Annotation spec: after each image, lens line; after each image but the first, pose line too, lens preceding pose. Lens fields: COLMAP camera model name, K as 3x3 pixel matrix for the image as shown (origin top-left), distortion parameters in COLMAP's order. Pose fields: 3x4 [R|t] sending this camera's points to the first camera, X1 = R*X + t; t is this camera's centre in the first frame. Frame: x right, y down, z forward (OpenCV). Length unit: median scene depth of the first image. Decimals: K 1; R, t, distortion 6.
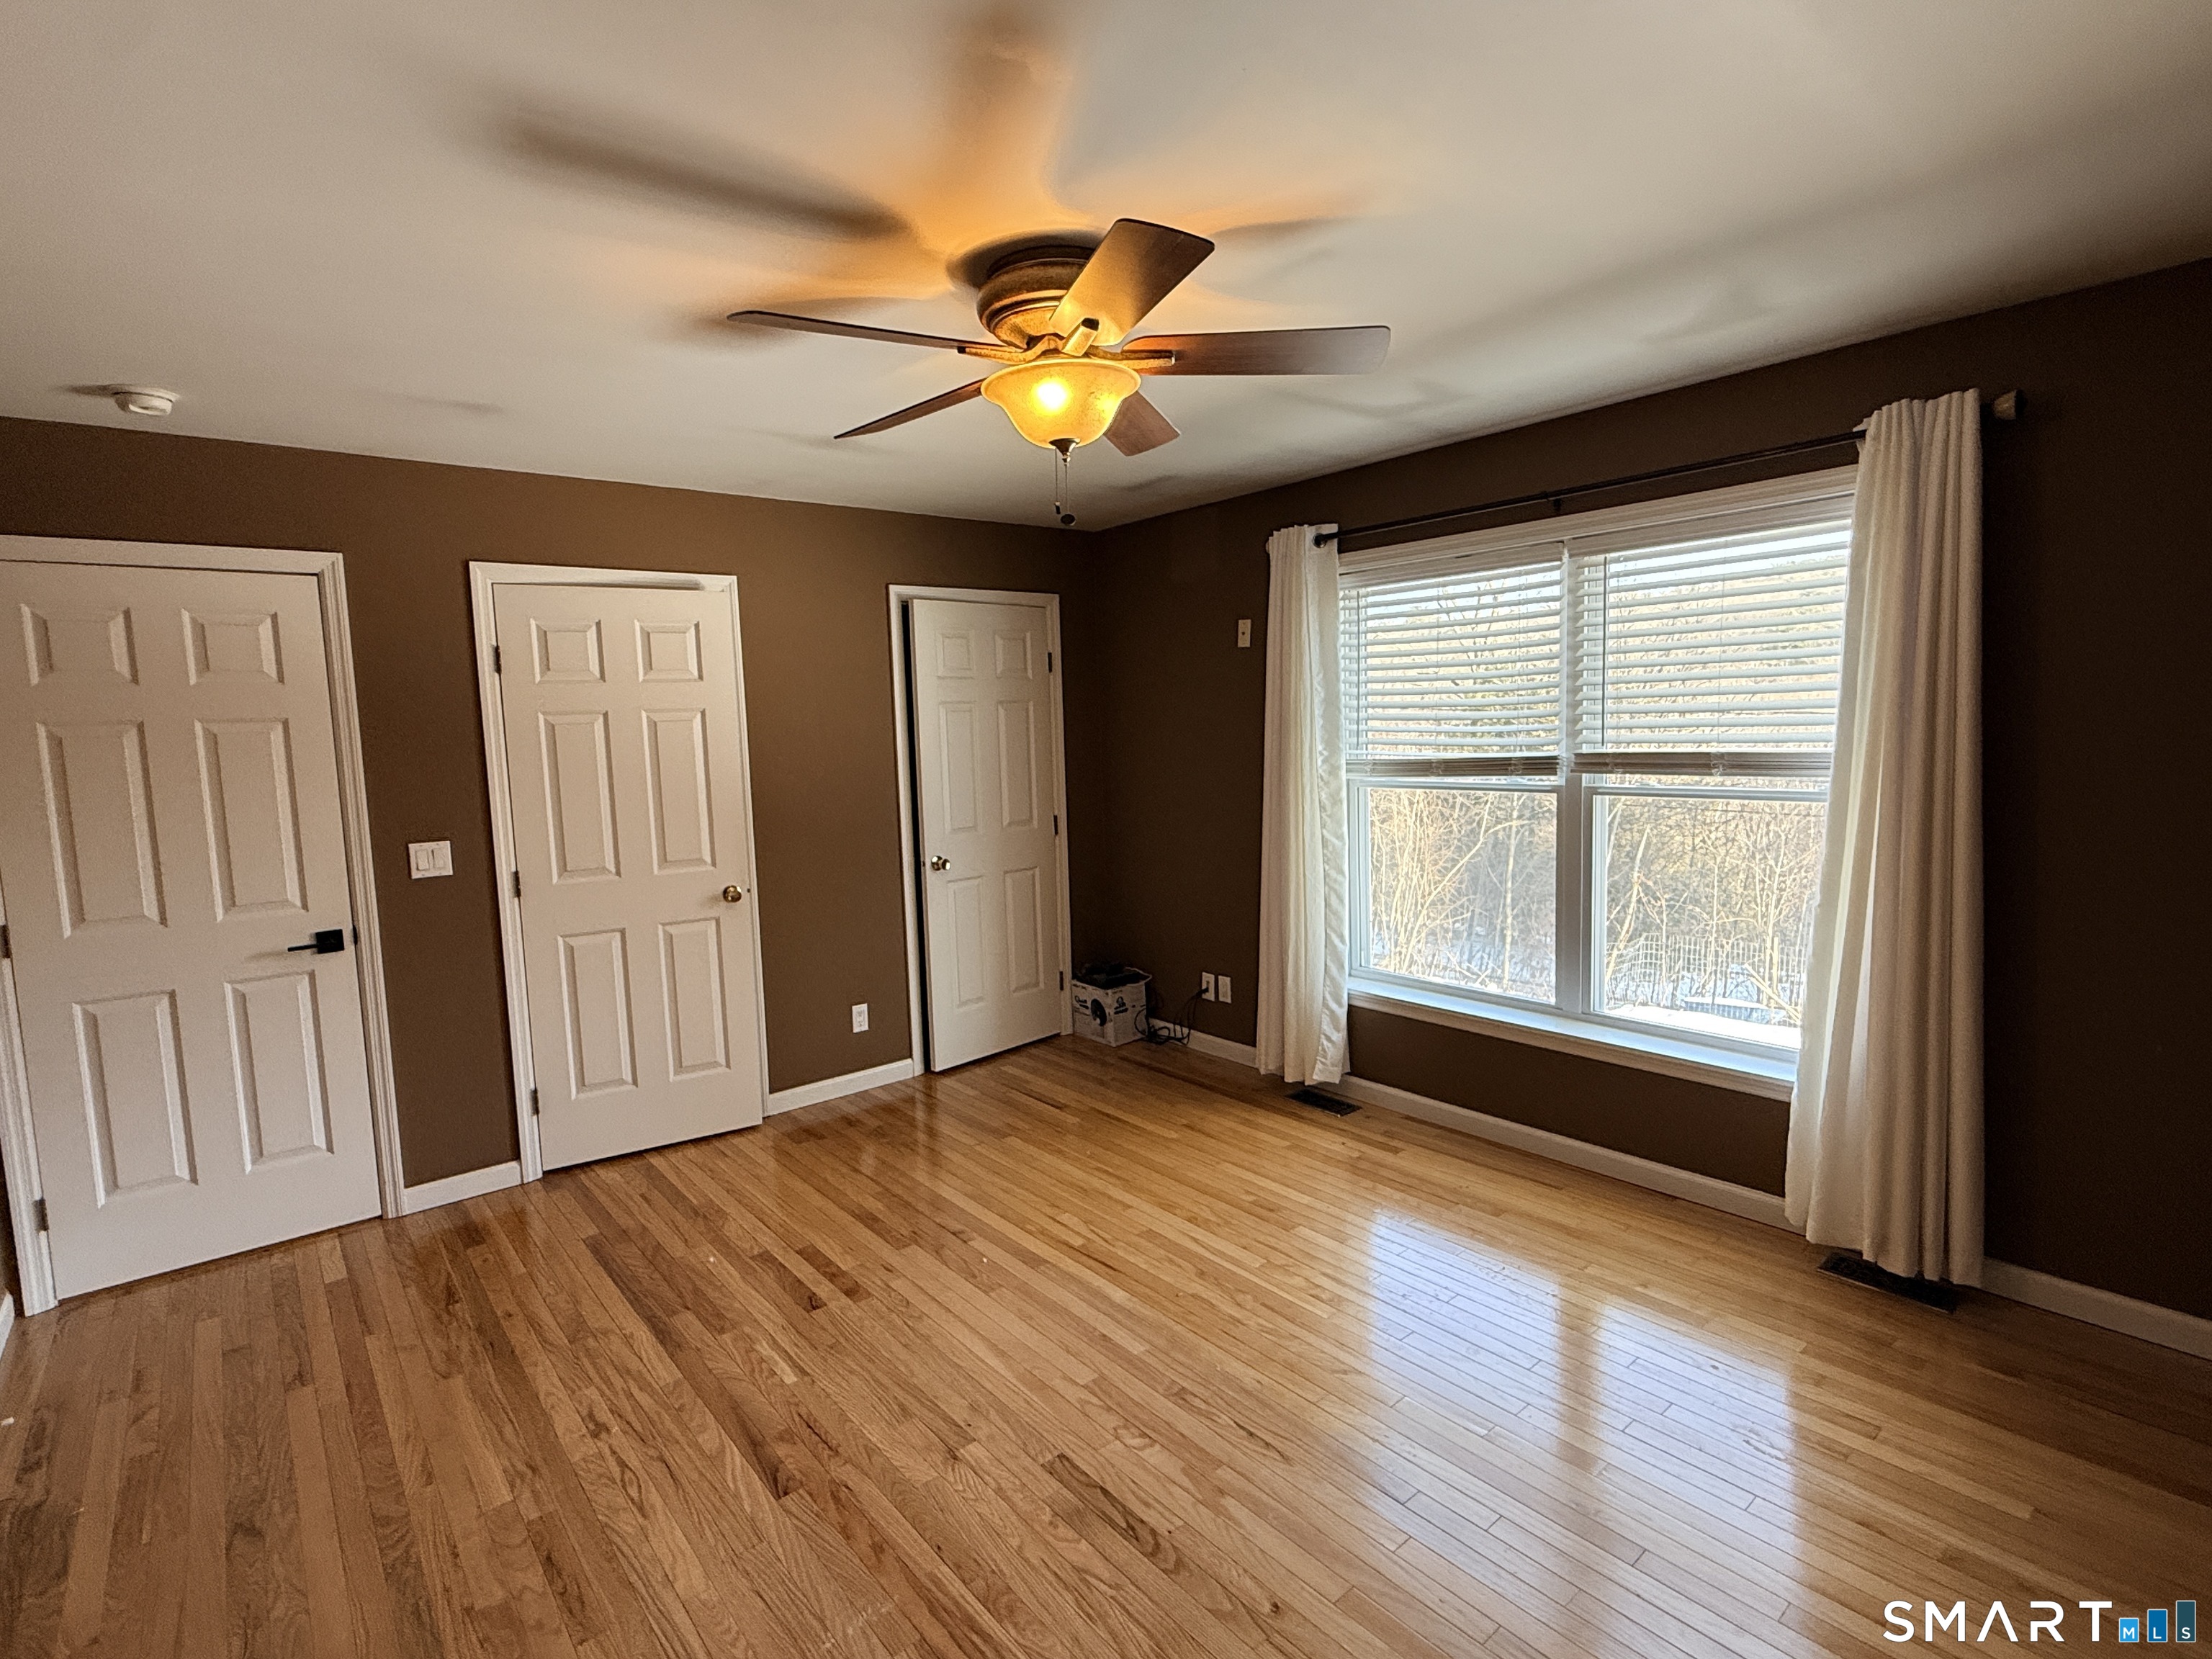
lens RADIAL K [[1077.0, 0, 1105.9], [0, 1077.0, 830.2], [0, 0, 1]] dist [-0.000114, -0.000315]
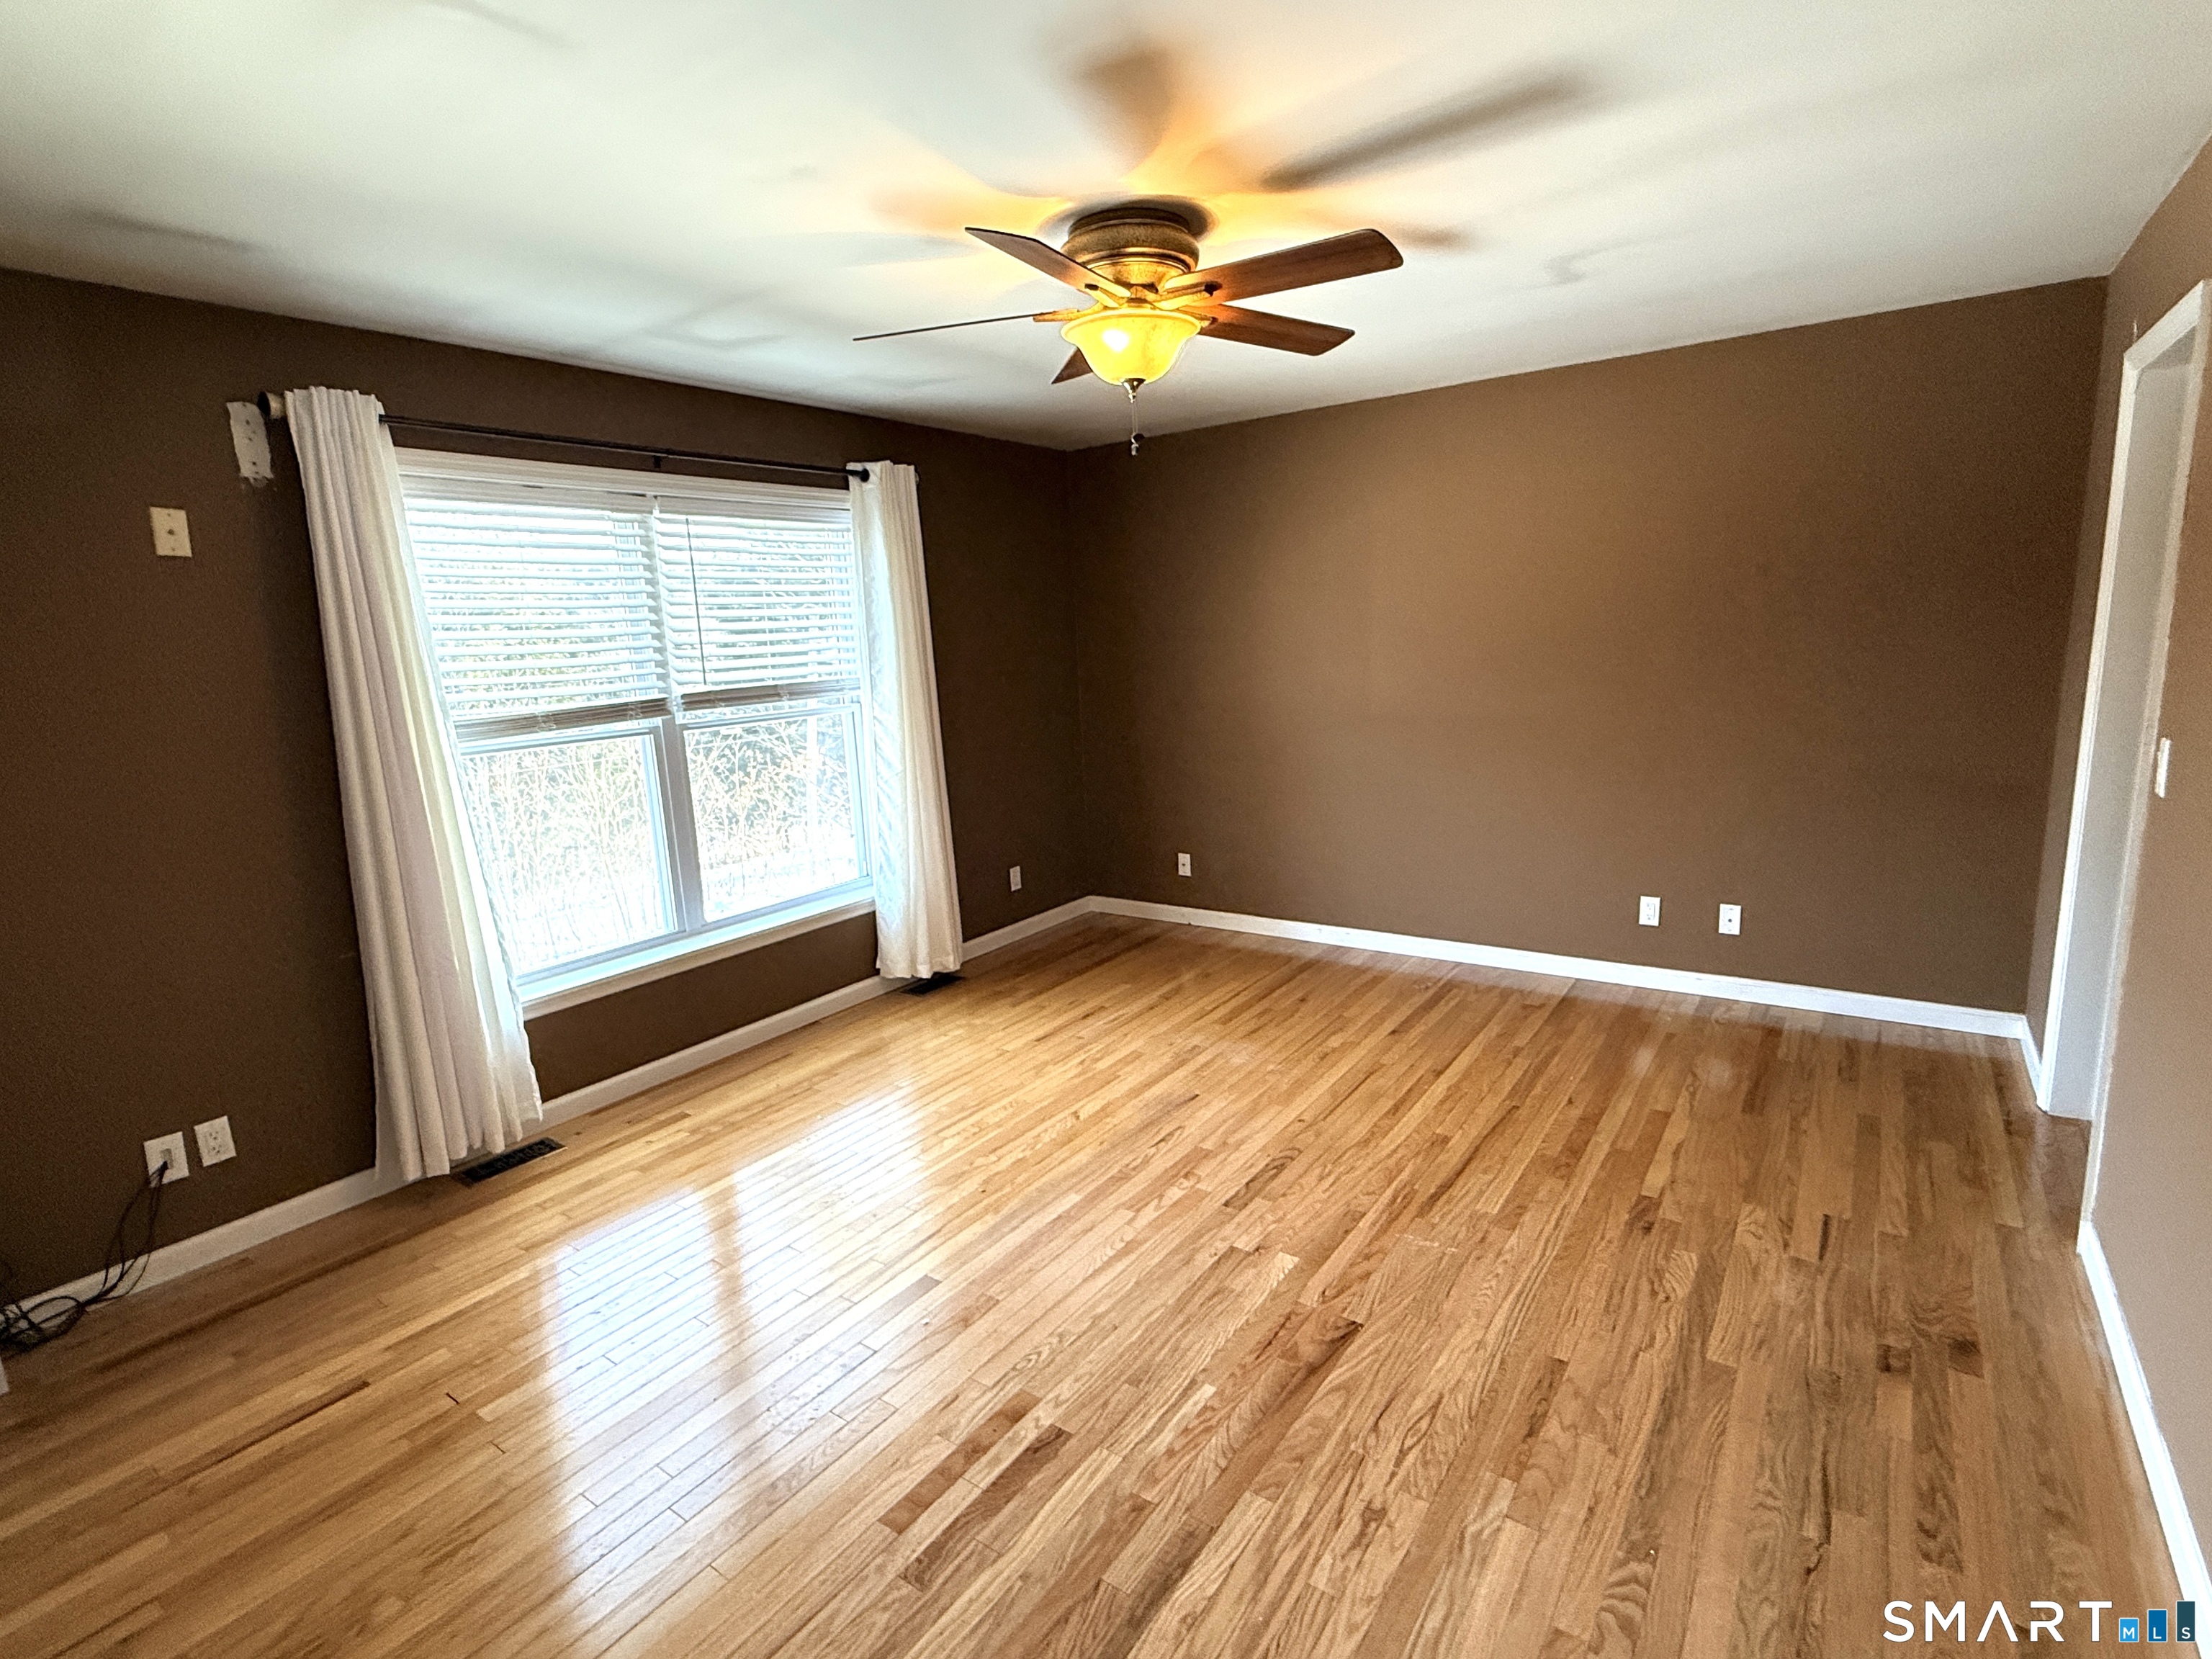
lens RADIAL K [[1077.0, 0, 1098.2], [0, 1077.0, 837.3], [0, 0, 1]] dist [-0.000114, -0.000315]
pose [[-0.253263, -0.138541, 0.957426, -0.783872], [0.154406, 0.971216, 0.181381, -0.065474], [-0.954995, 0.193770, -0.224582, 0.905941]]
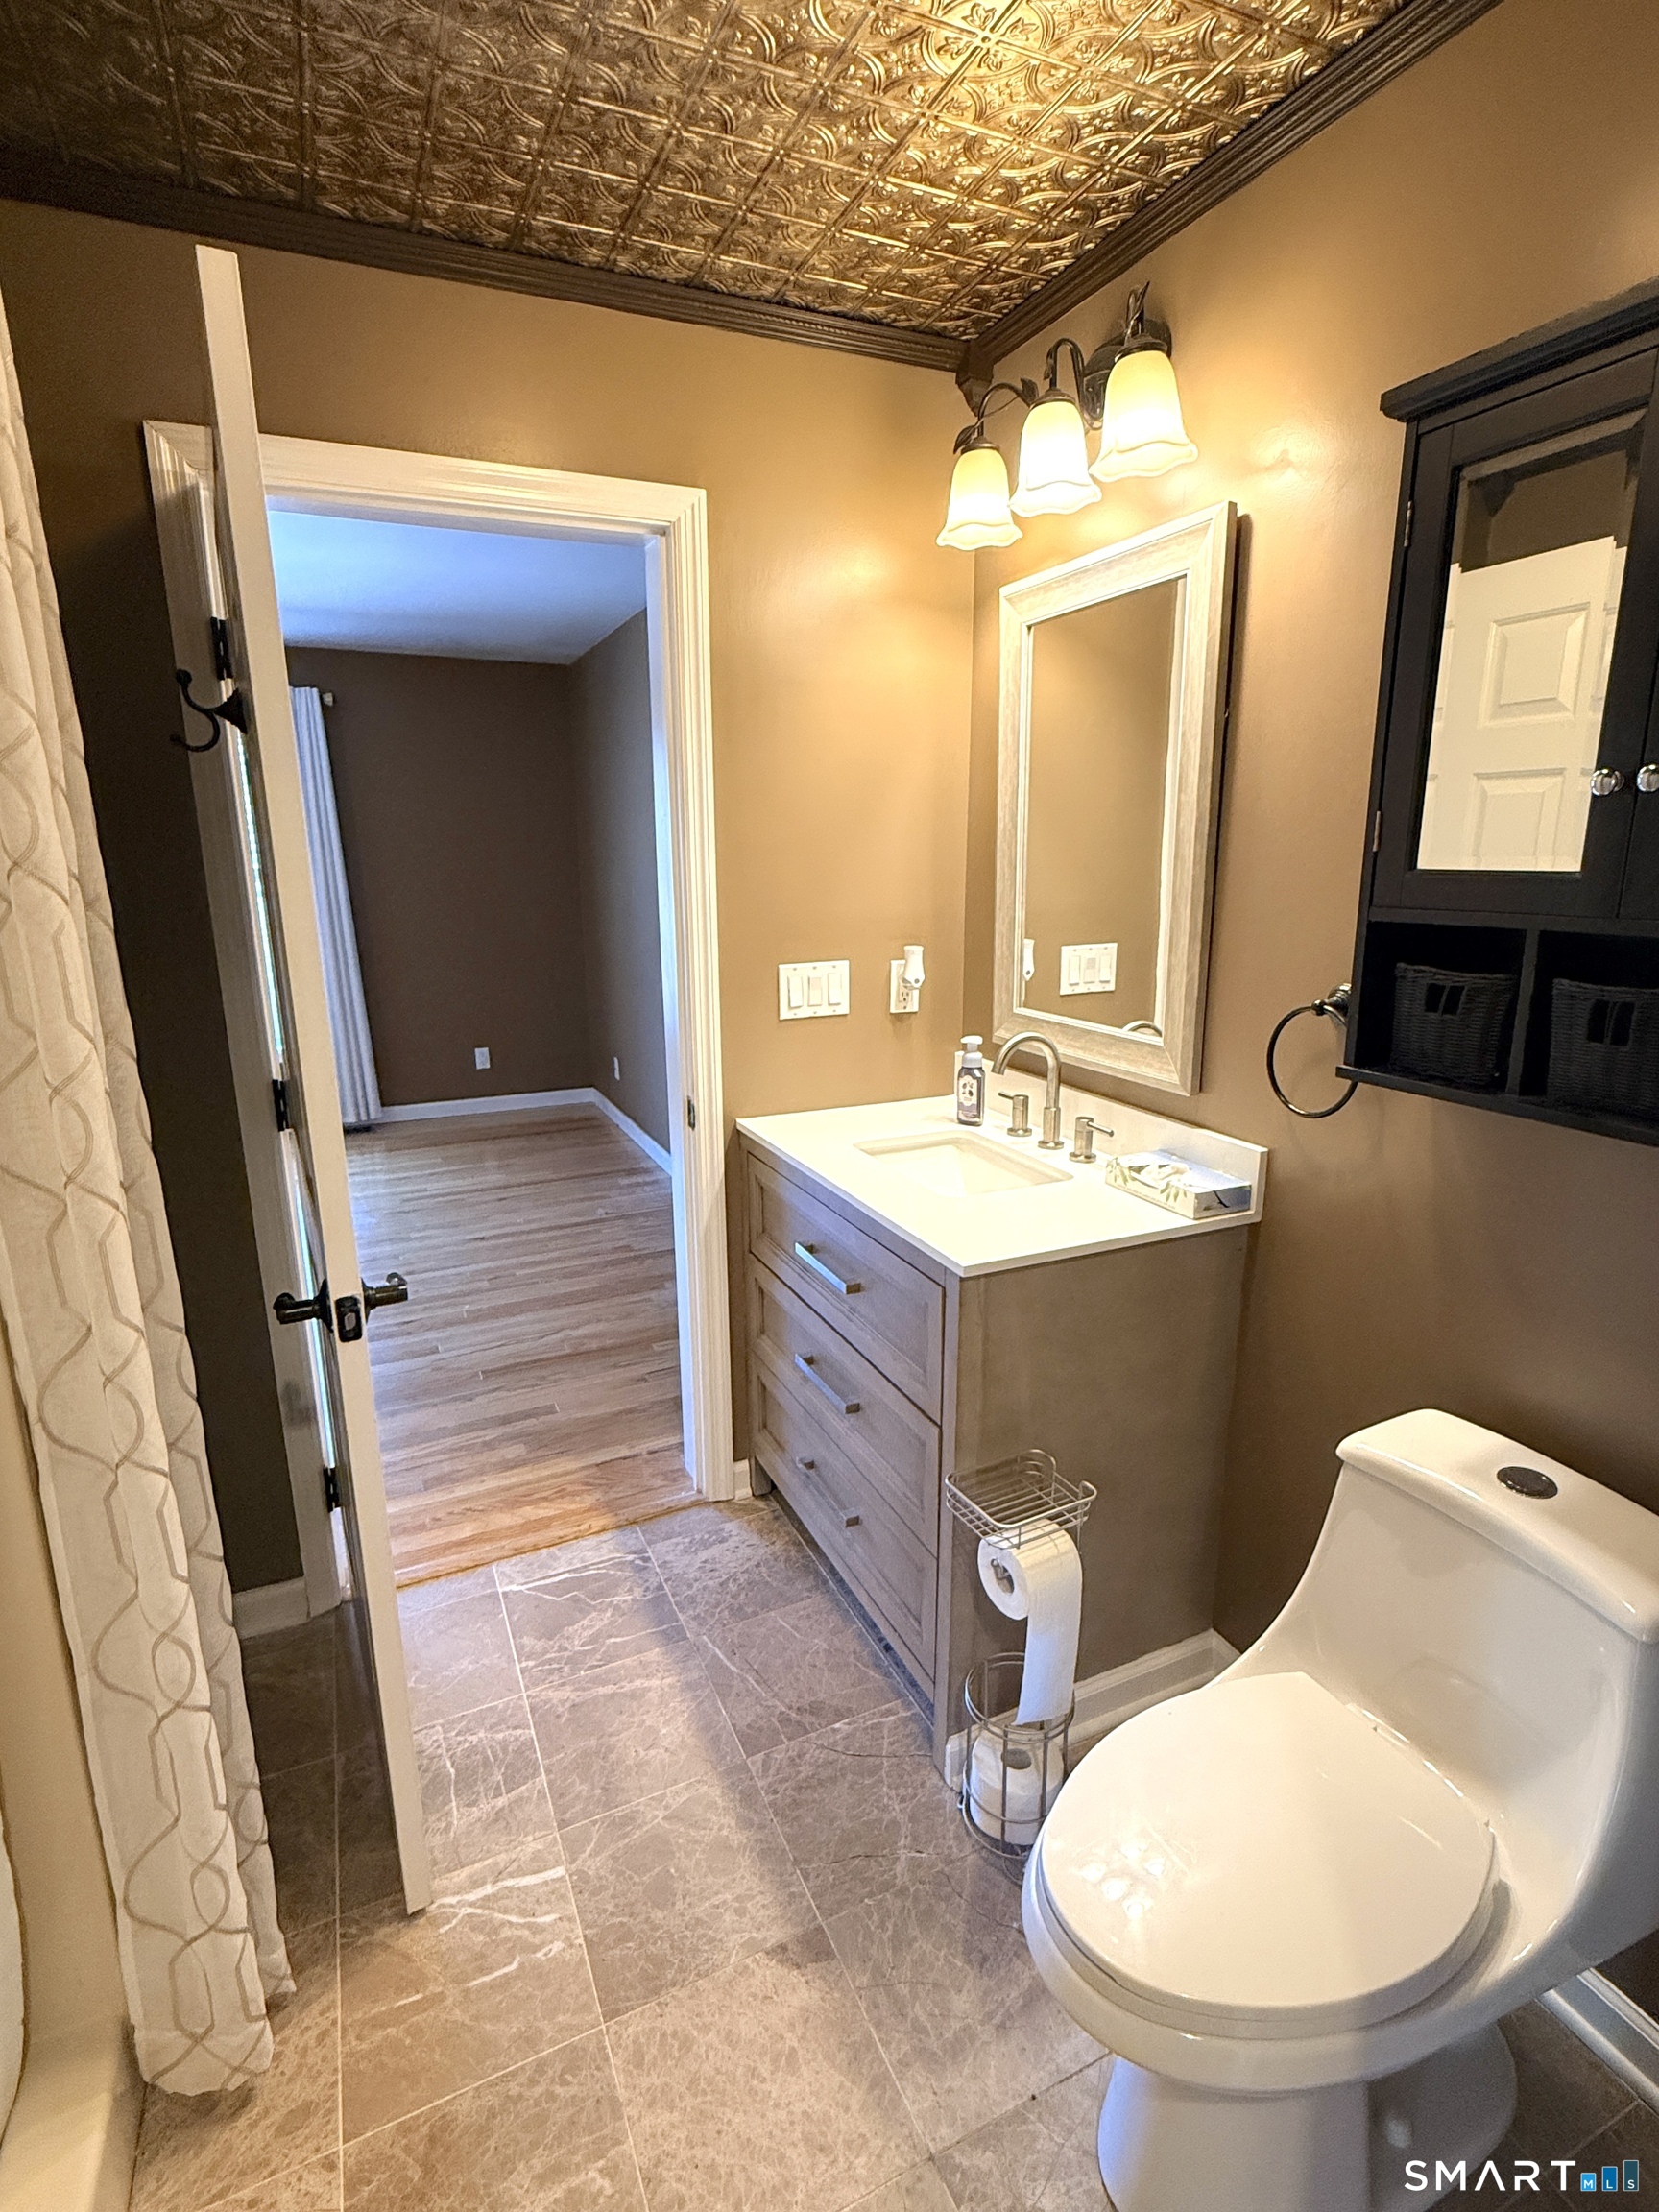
lens RADIAL K [[1077.0, 0, 825.3], [0, 1077.0, 1091.3], [0, 0, 1]] dist [-0.000114, -0.000315]
pose [[0.270995, -0.193784, 0.942873, -0.803314], [0.104823, 0.979642, 0.171213, 0.064251], [-0.956856, 0.052437, 0.285791, -0.359963]]
